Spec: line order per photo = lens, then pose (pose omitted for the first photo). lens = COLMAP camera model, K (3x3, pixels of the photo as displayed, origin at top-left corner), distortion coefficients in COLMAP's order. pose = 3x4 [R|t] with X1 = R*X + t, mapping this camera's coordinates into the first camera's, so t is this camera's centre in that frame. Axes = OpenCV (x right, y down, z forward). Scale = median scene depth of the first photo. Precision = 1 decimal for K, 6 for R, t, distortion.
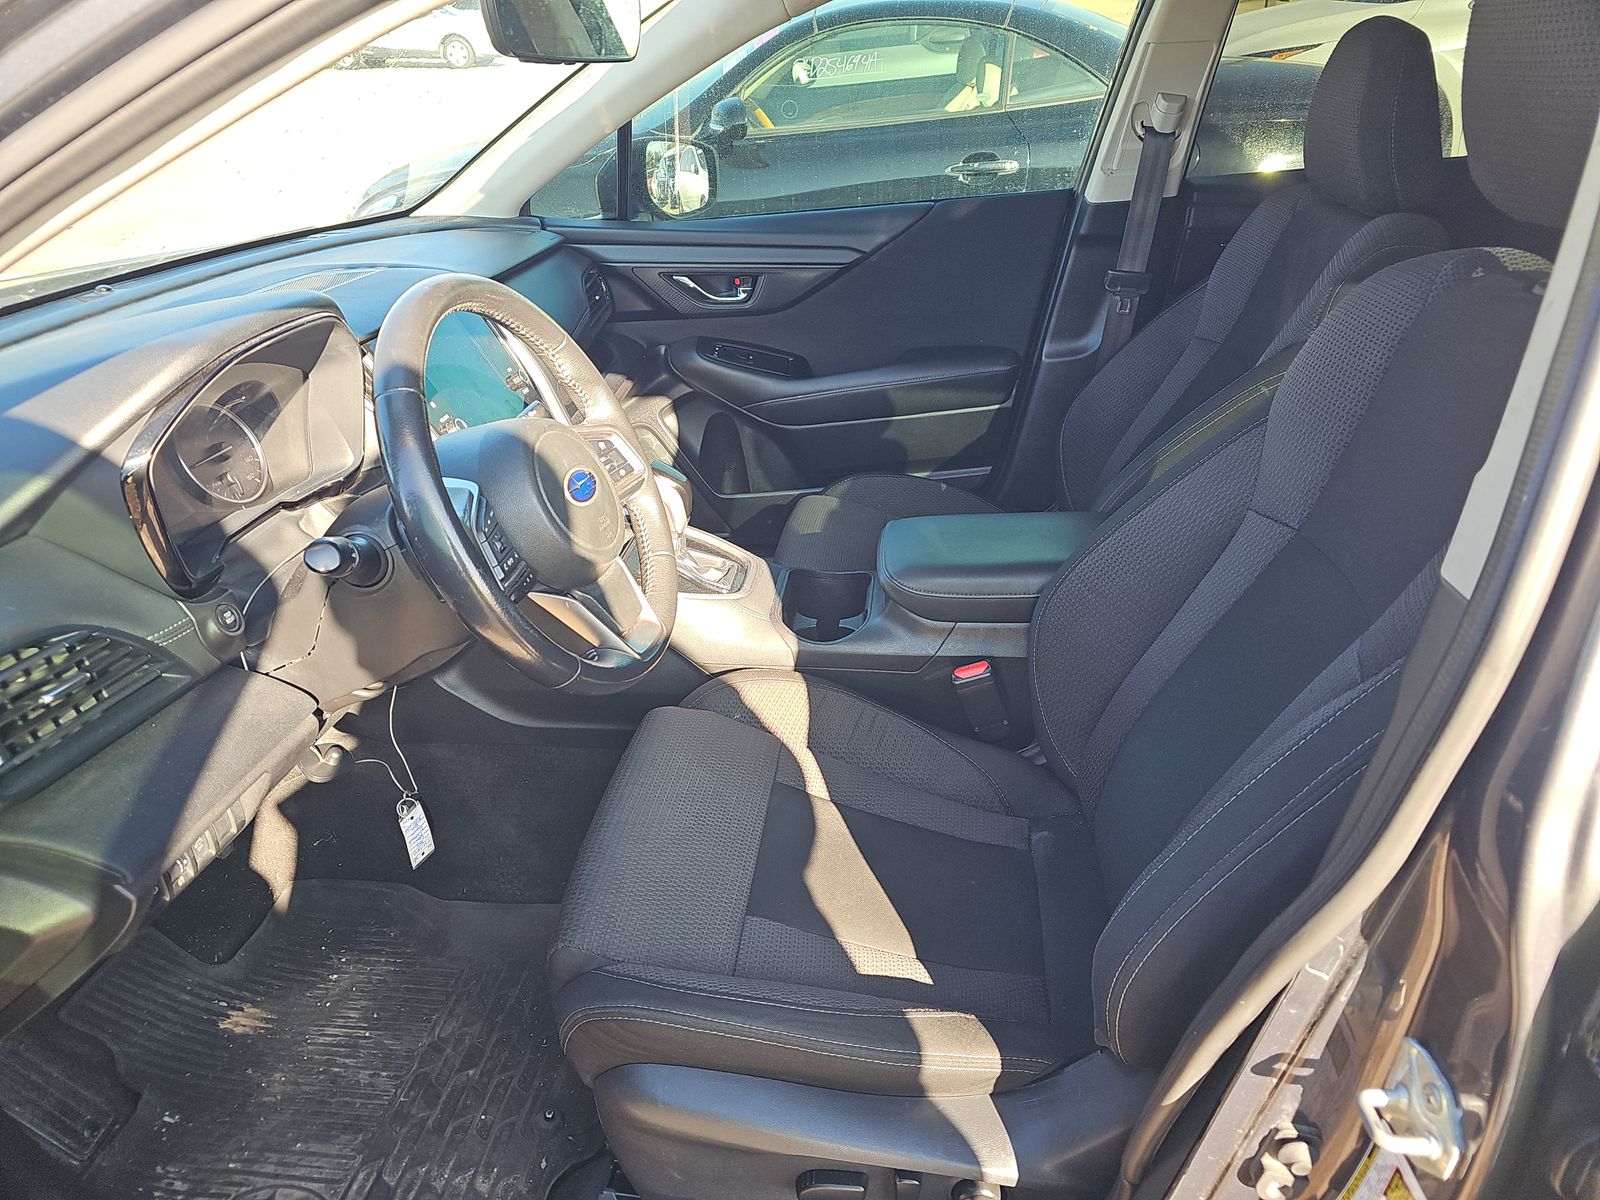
lens RADIAL K [[1031.8, 0, 817.5], [0, 1031.8, 603.3], [0, 0, 1]] dist [0.060993, -0.061727]
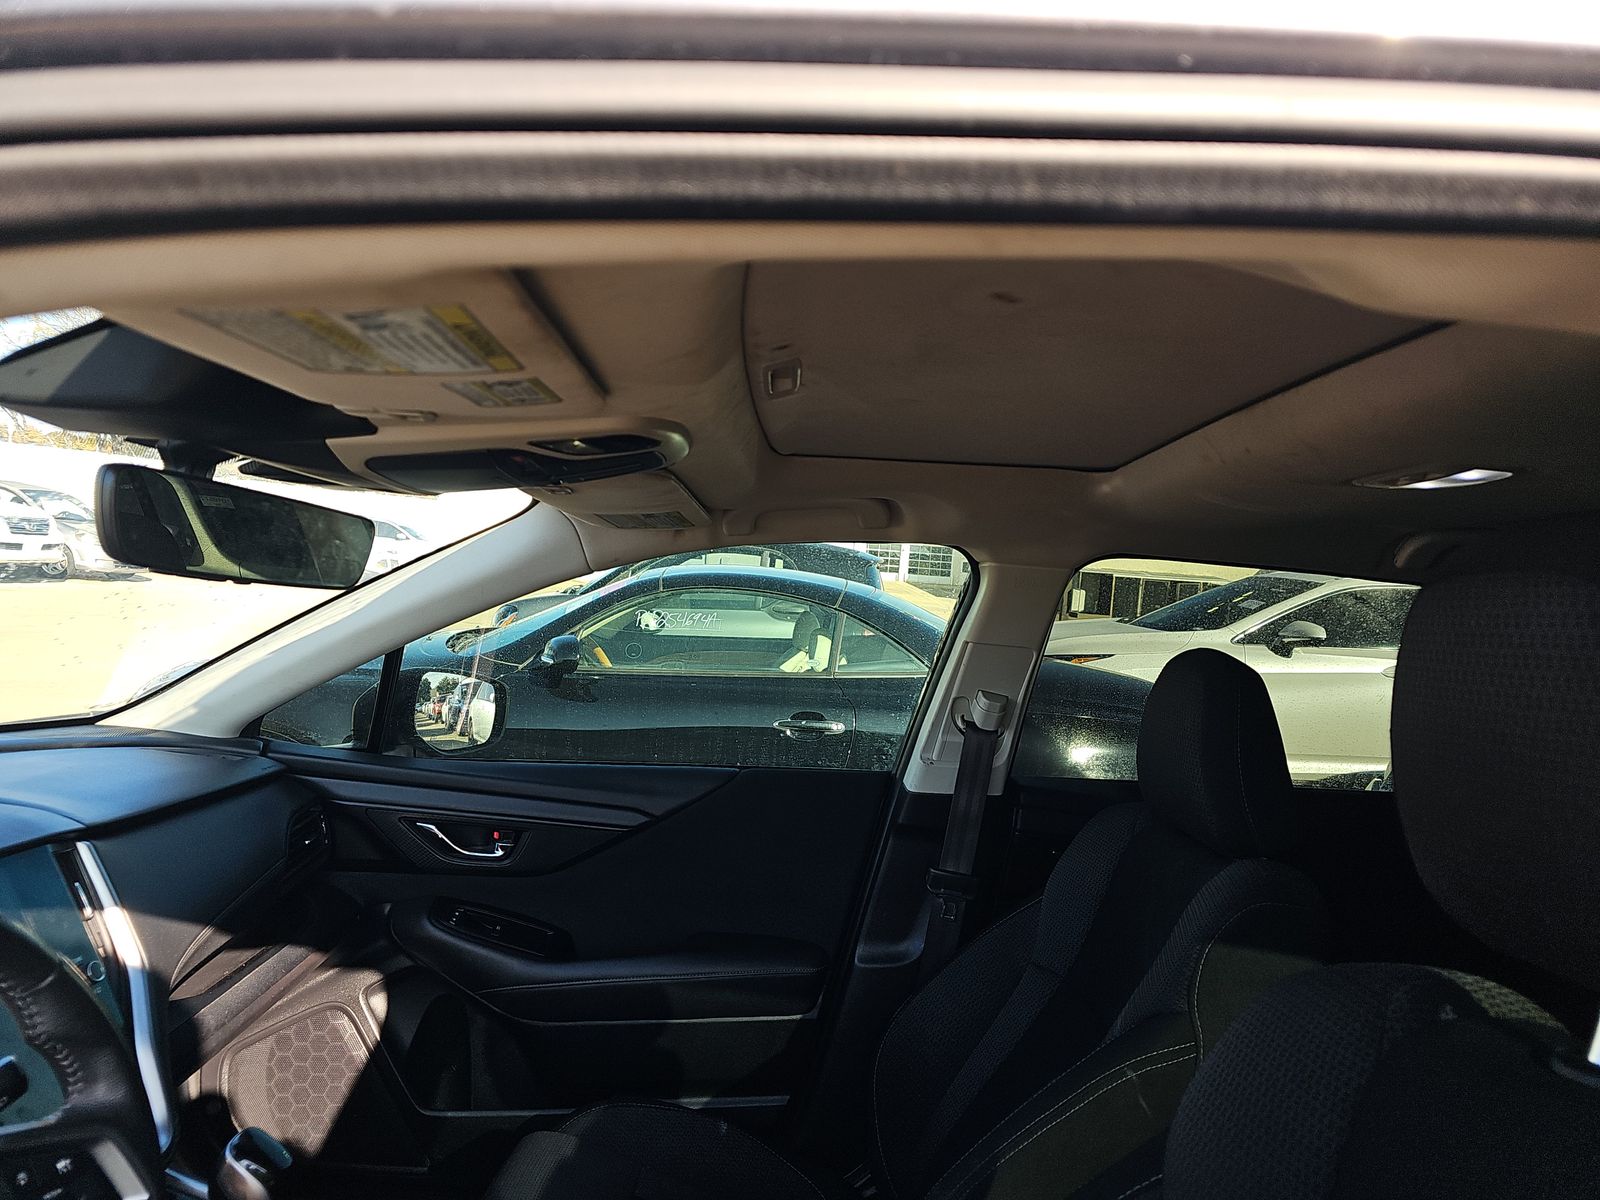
lens RADIAL K [[1045.0, 0, 800.0], [0, 1045.0, 600.0], [0, 0, 1]] dist [0.004338, 0.000949]
pose [[0.986331, 0.119971, 0.112953, 0.044221], [-0.051449, 0.875447, -0.480568, -0.083963], [-0.156539, 0.468188, 0.869653, 0.145189]]
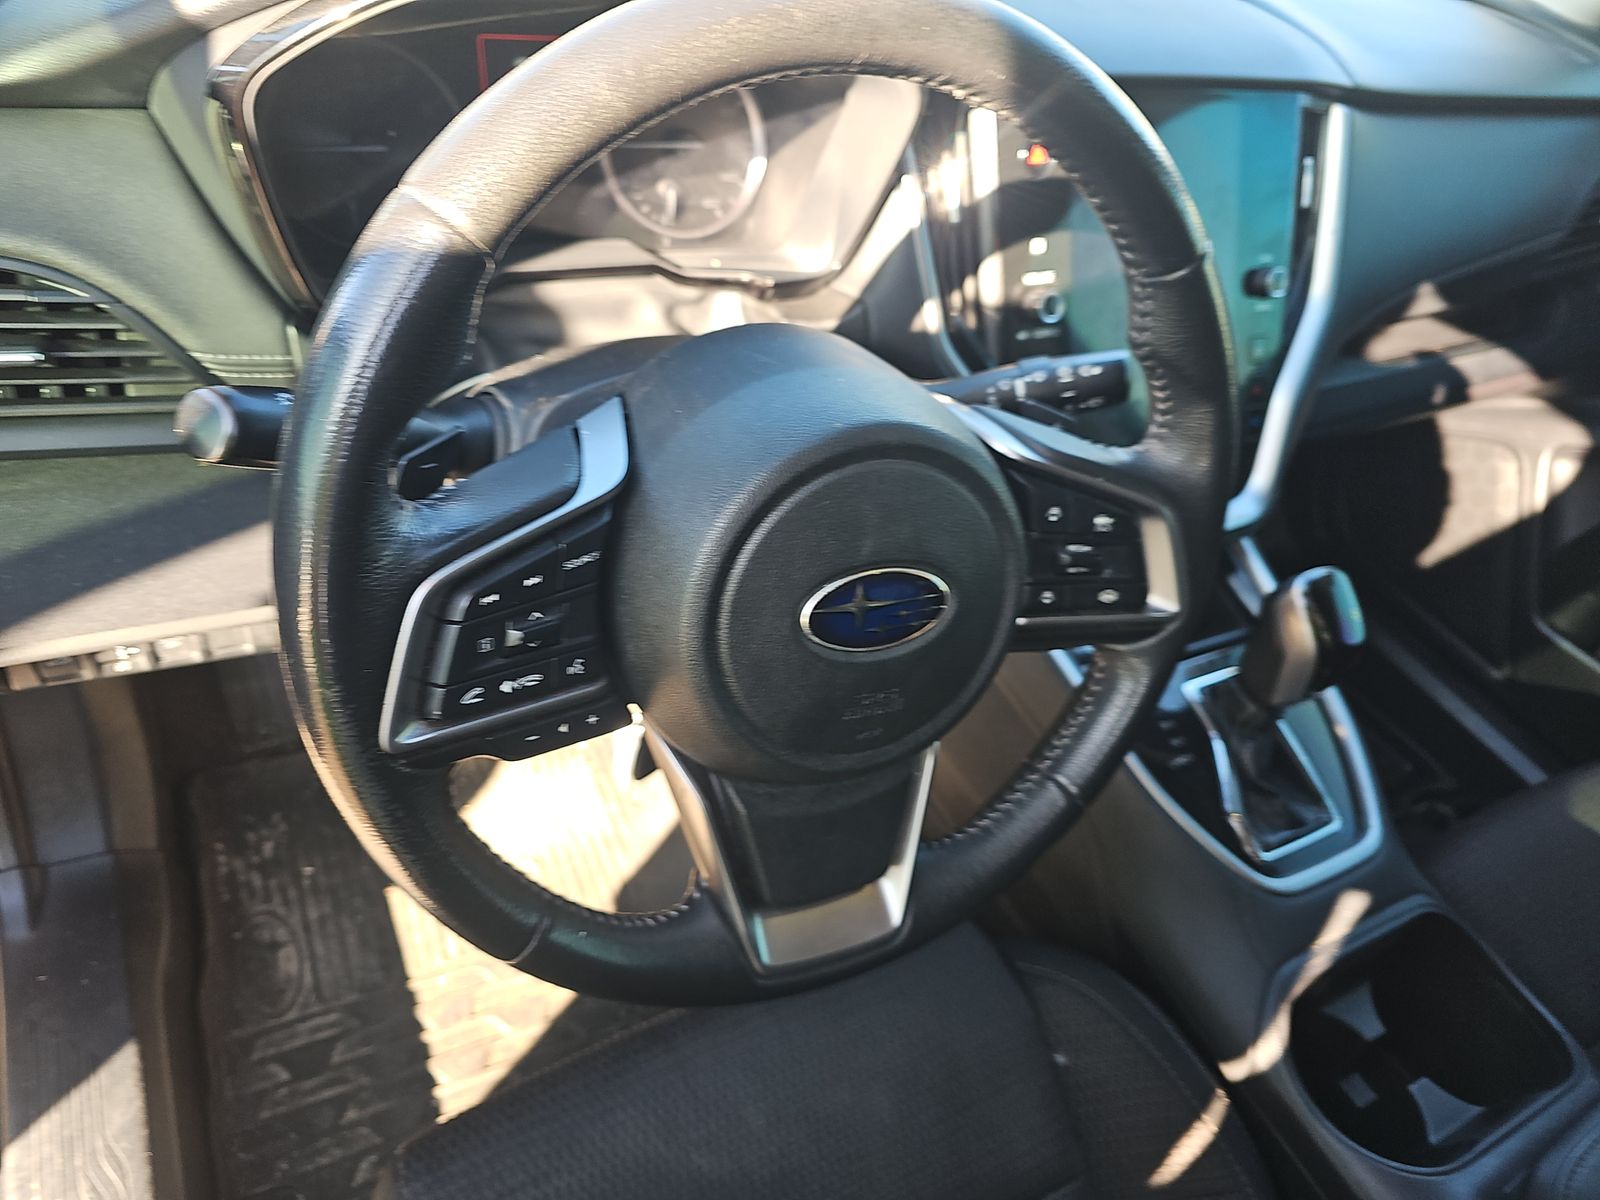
lens RADIAL K [[1045.0, 0, 800.0], [0, 1045.0, 600.0], [0, 0, 1]] dist [0.004338, 0.000949]
pose [[0.530333, 0.670720, -0.518538, -0.017815], [-0.558346, 0.736580, 0.381707, -0.112409], [0.637963, 0.087092, 0.765126, 0.304236]]
